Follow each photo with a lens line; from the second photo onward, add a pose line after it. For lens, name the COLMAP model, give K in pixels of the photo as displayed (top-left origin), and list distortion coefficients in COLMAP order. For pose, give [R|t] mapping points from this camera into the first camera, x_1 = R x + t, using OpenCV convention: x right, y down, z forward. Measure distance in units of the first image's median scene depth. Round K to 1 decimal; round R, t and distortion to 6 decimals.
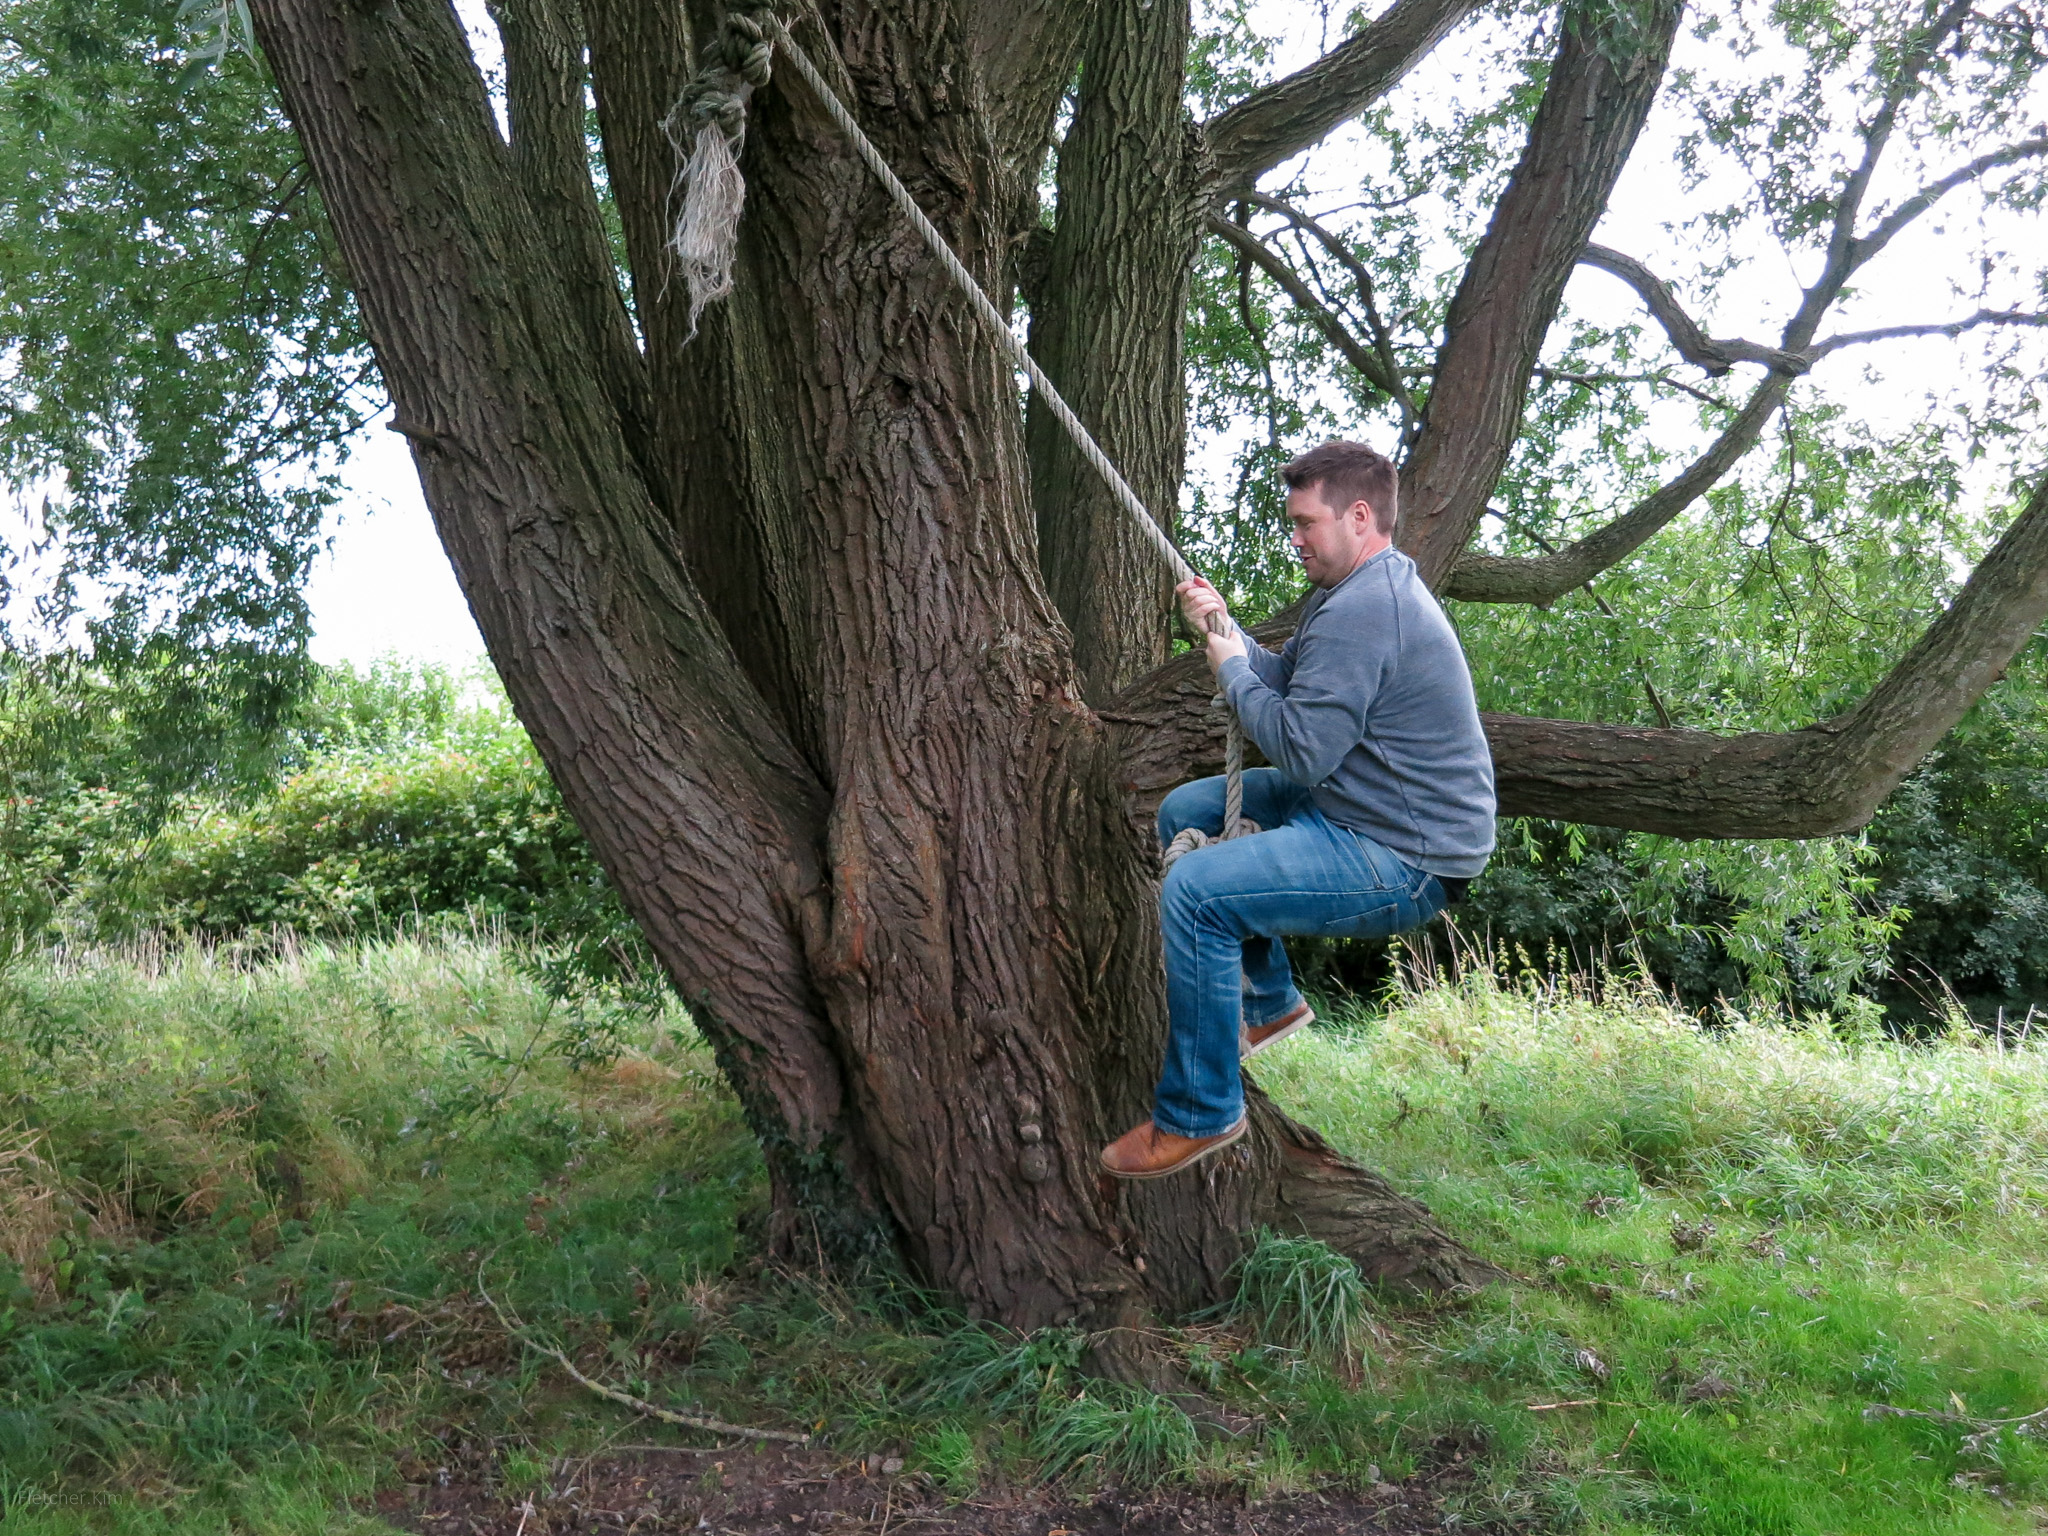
lens RADIAL K [[1599.1, 0, 1027.5], [0, 1599.1, 669.5], [0, 0, 1]] dist [-0.029879, -0.006747]
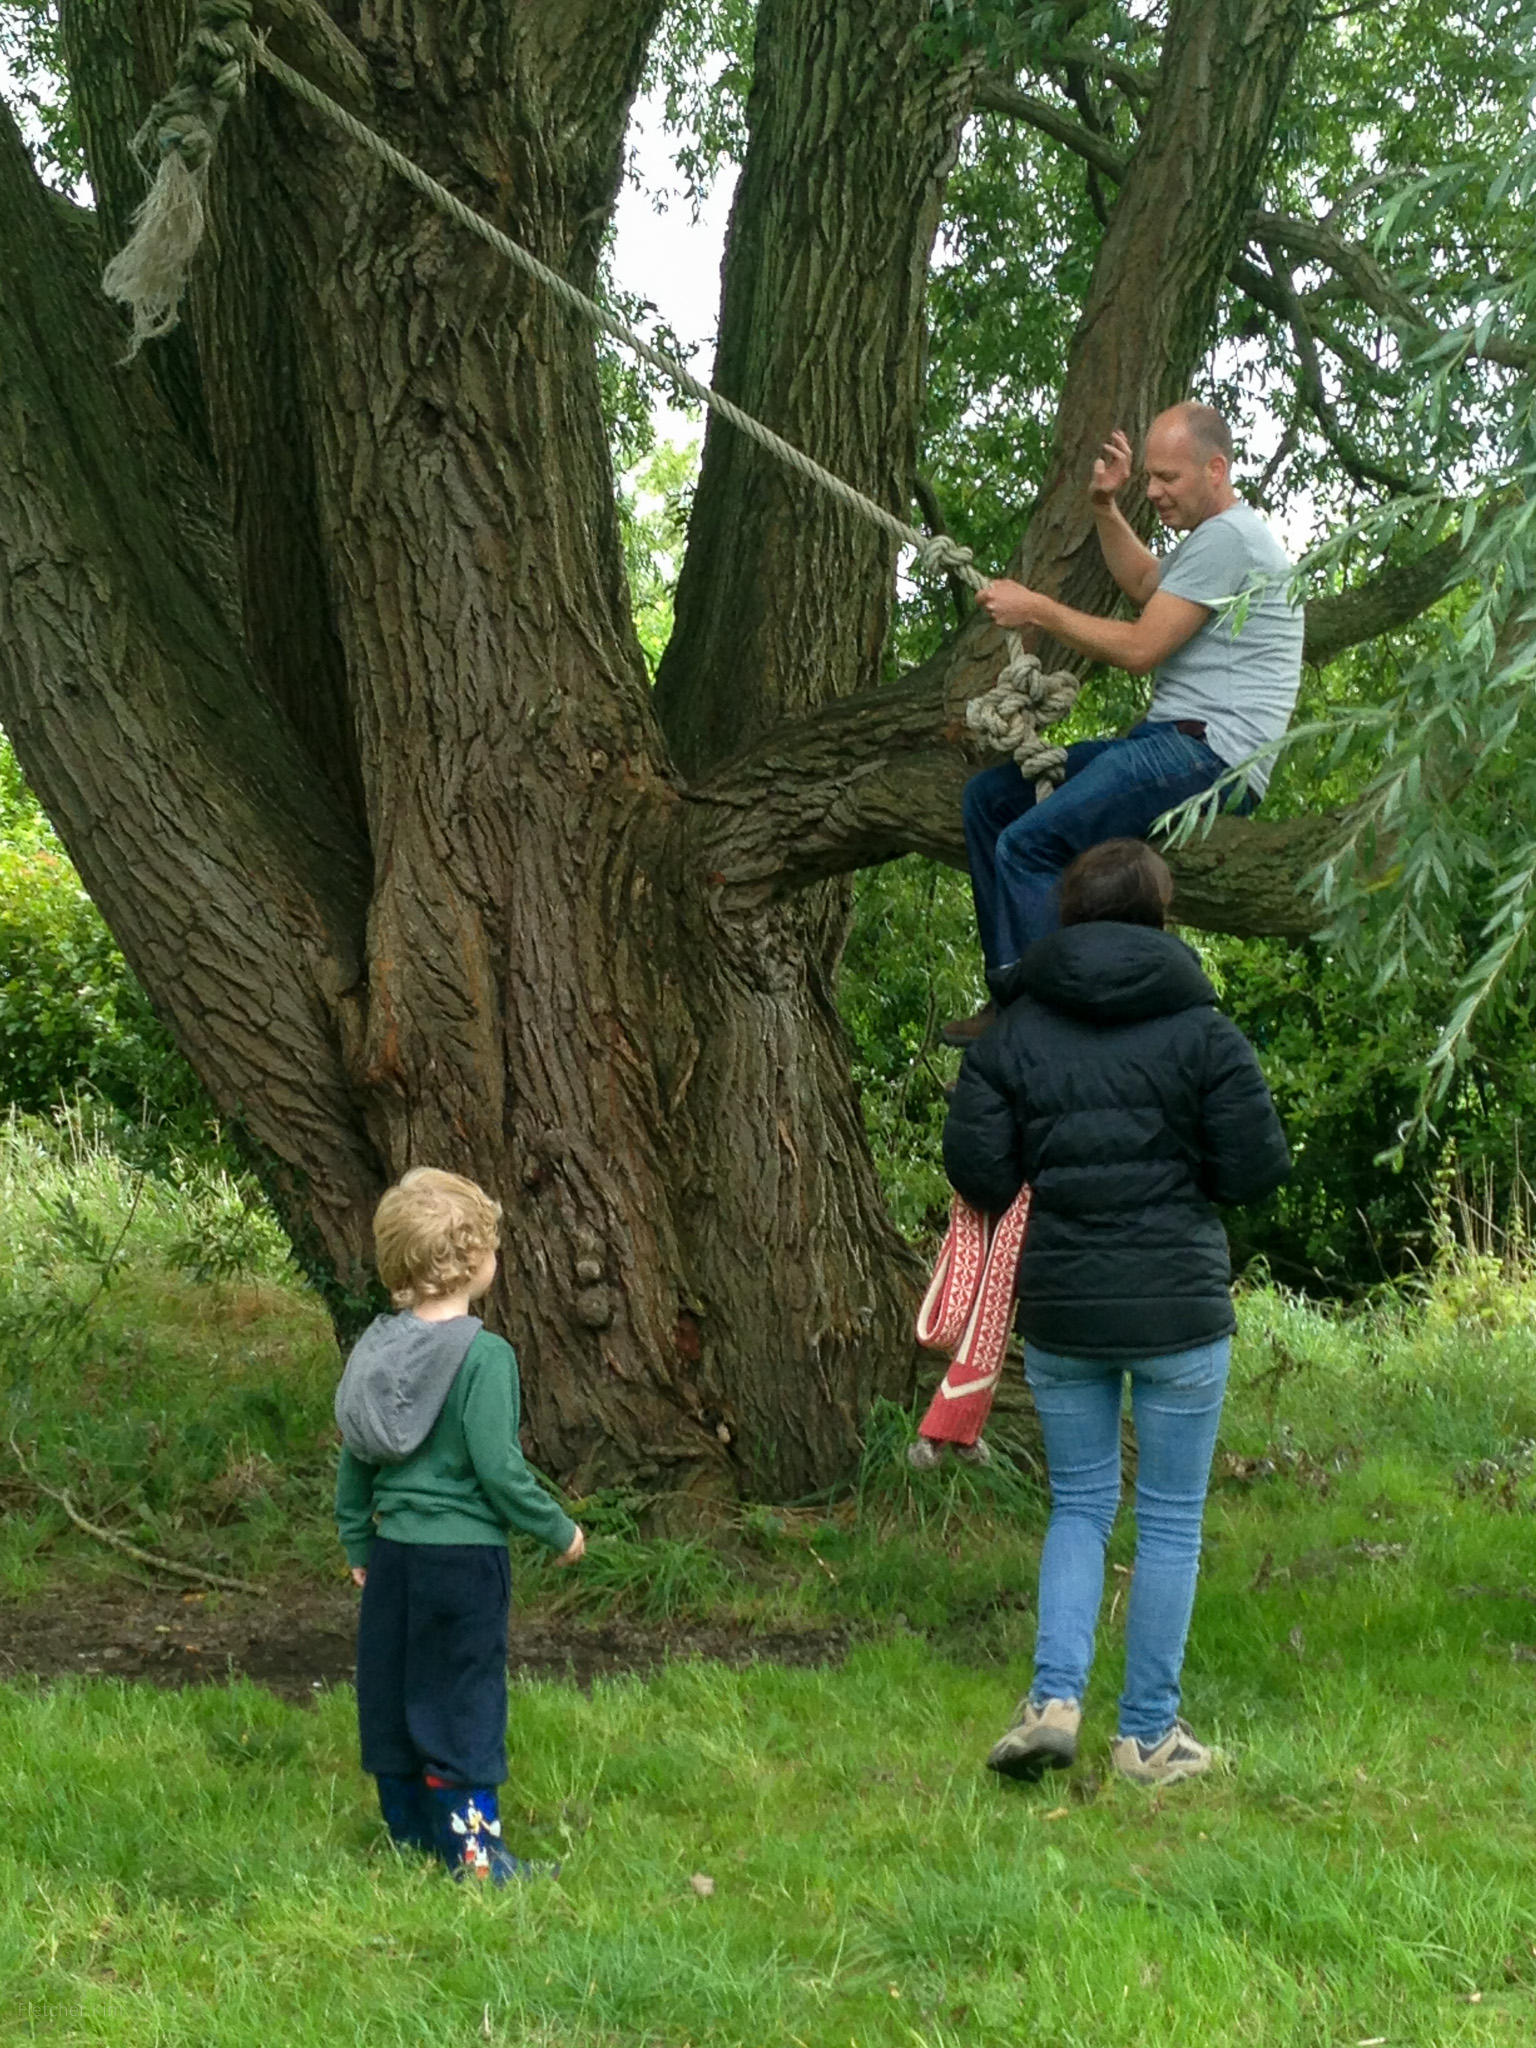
lens RADIAL K [[3664.5, 0, 802.4], [0, 3664.5, 1026.9], [0, 0, 1]] dist [0.022360, 0.623793]
pose [[0.984685, 0.023394, -0.172768, 0.464607], [-0.006921, 0.995421, 0.095339, -0.034703], [0.174207, -0.092683, 0.980338, -0.942588]]
